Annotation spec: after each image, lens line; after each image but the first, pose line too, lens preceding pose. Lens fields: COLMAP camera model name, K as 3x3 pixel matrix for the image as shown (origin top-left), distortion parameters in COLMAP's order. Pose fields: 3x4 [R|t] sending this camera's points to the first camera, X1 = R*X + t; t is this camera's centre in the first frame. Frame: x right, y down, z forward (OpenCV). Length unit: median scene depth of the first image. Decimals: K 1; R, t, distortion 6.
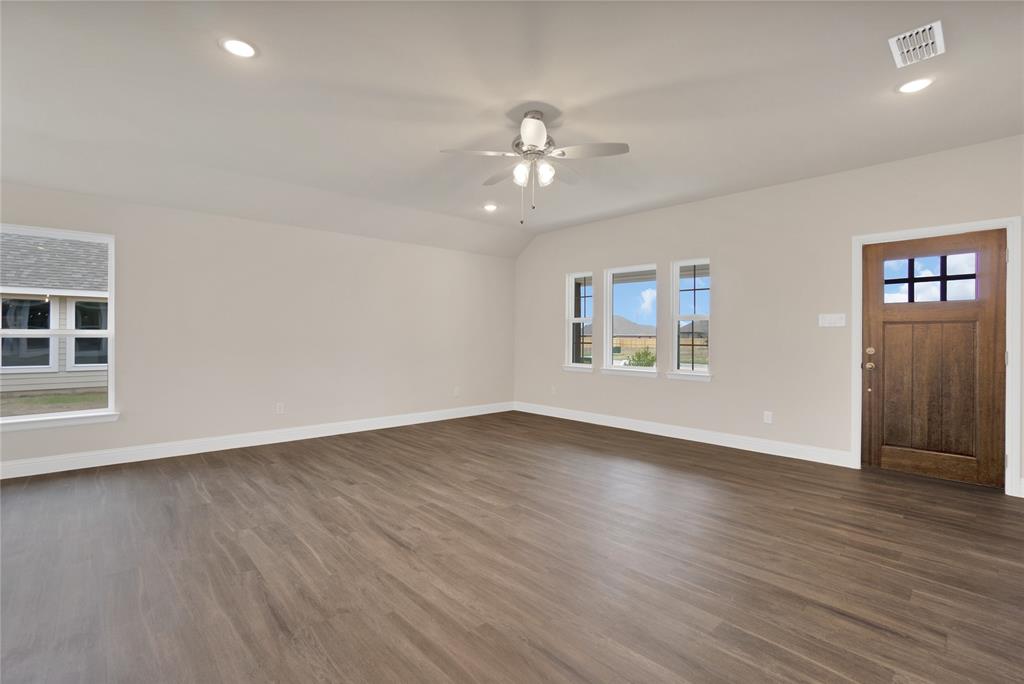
lens RADIAL K [[459.7, 0, 457.0], [0, 459.7, 337.8], [0, 0, 1]] dist [-0.053713, 0.012511]
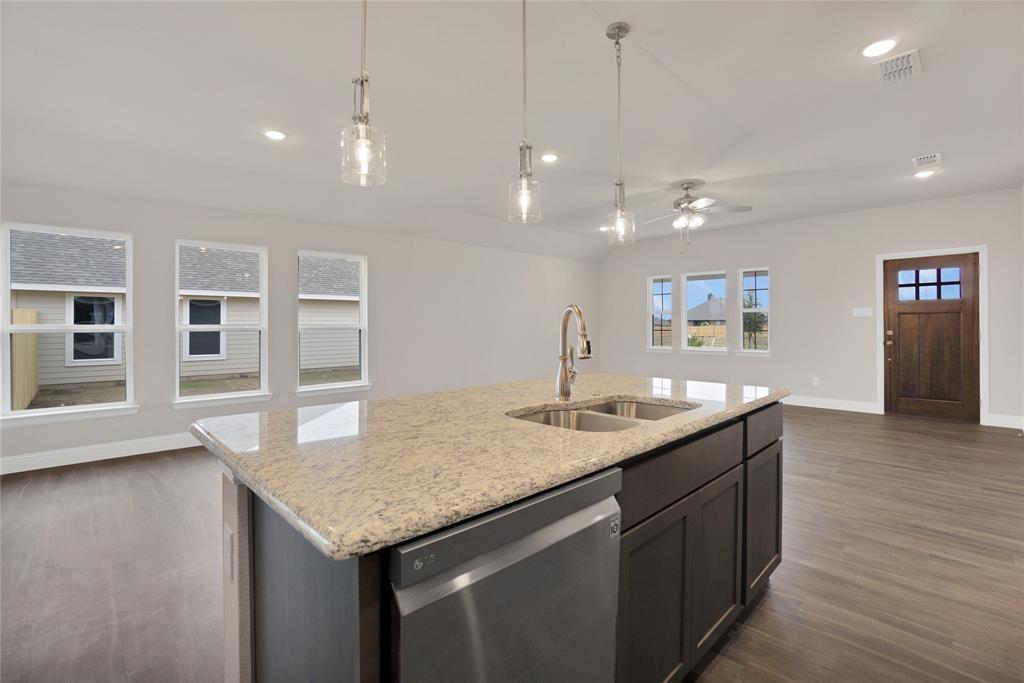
lens RADIAL K [[464.9, 0, 455.2], [0, 464.9, 327.9], [0, 0, 1]] dist [-0.064656, 0.016632]
pose [[0.999911, -0.011044, 0.007517, -0.511238], [0.011057, 0.999937, -0.001690, -0.000378], [-0.007497, 0.001773, 0.999970, -0.452054]]
